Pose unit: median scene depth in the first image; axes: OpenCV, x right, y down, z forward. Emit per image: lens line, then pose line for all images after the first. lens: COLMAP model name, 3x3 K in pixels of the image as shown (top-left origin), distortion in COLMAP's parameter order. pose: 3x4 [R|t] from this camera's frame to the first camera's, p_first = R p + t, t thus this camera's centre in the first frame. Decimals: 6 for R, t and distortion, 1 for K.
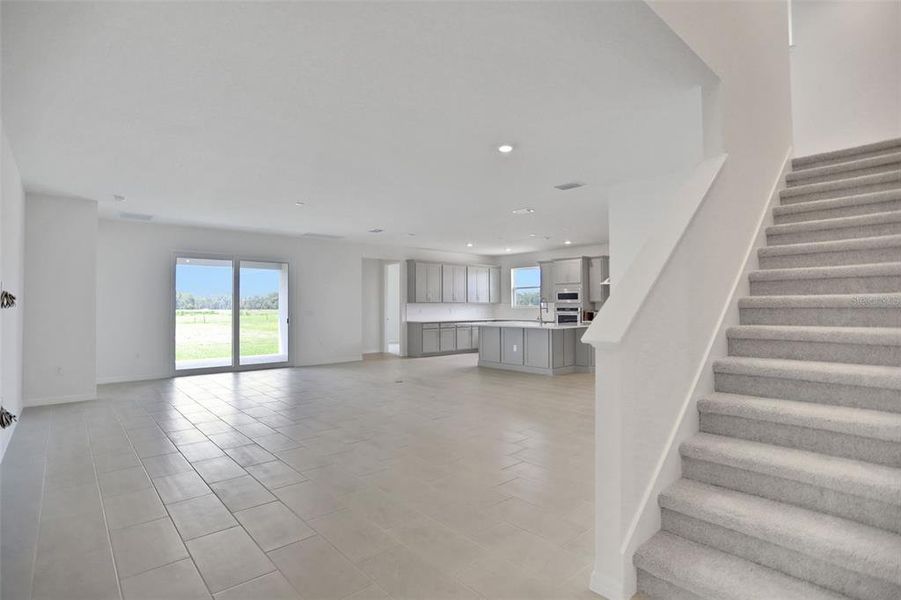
lens RADIAL K [[459.2, 0, 454.8], [0, 459.2, 304.7], [0, 0, 1]] dist [-0.012932, 0.000173]
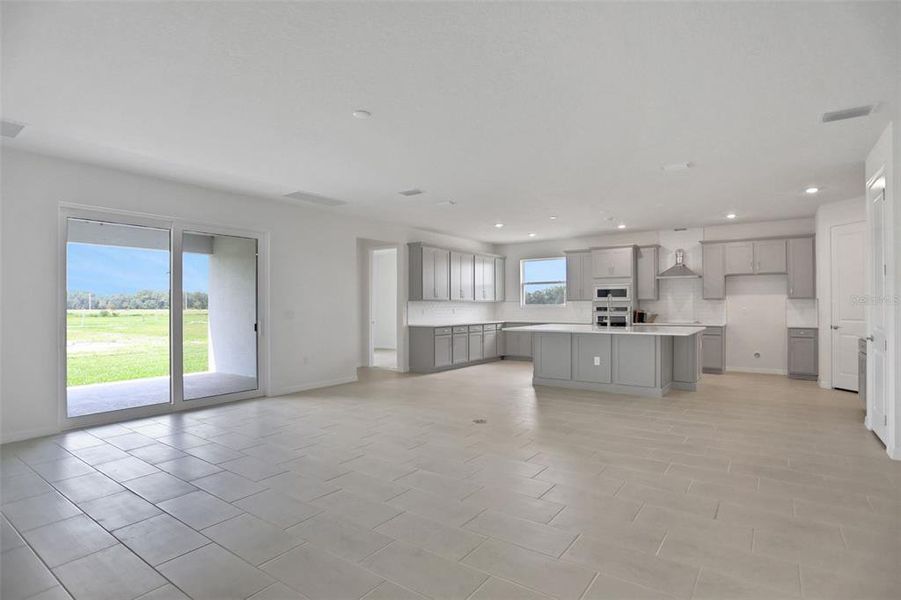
lens RADIAL K [[459.2, 0, 449.0], [0, 459.2, 300.9], [0, 0, 1]] dist [-0.012932, 0.000173]
pose [[0.967883, 0.004021, 0.251368, -0.229990], [-0.001741, 0.999955, -0.009291, 0.003518], [-0.251394, 0.008555, 0.967847, 0.264401]]
